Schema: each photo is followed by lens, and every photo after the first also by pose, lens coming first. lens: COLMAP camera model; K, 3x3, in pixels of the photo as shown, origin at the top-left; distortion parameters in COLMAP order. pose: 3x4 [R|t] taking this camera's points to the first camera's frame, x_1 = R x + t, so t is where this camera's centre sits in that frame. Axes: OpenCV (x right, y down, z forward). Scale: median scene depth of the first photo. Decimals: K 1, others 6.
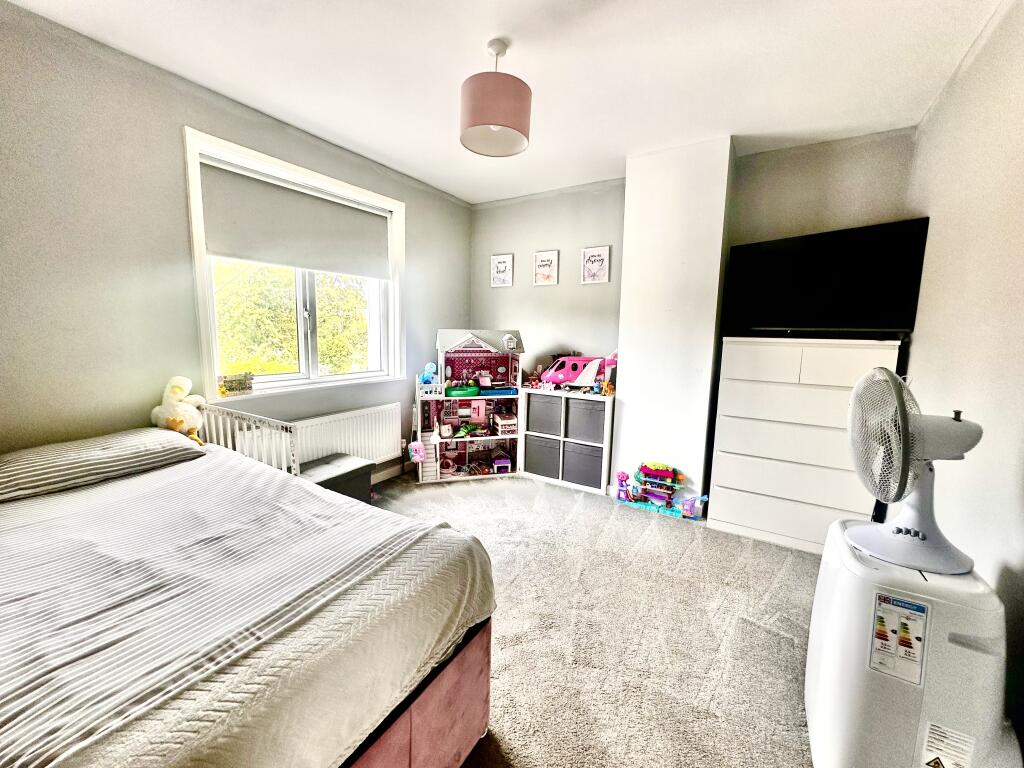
lens RADIAL K [[410.9, 0, 510.7], [0, 410.9, 381.0], [0, 0, 1]] dist [-0.003664, -0.000290]
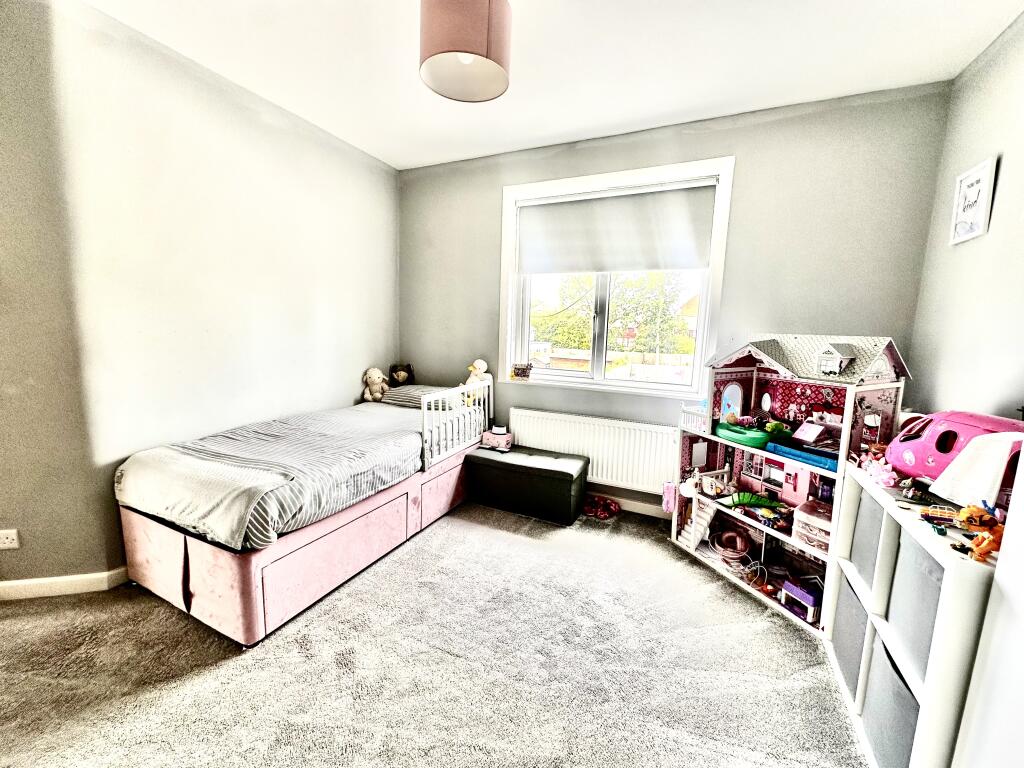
lens RADIAL K [[410.9, 0, 512.0], [0, 410.9, 381.3], [0, 0, 1]] dist [-0.003664, -0.000290]
pose [[0.104927, 0.114598, -0.987855, 0.432981], [-0.149943, 0.983806, 0.098202, -0.060568], [0.983111, 0.137818, 0.120411, 0.574422]]
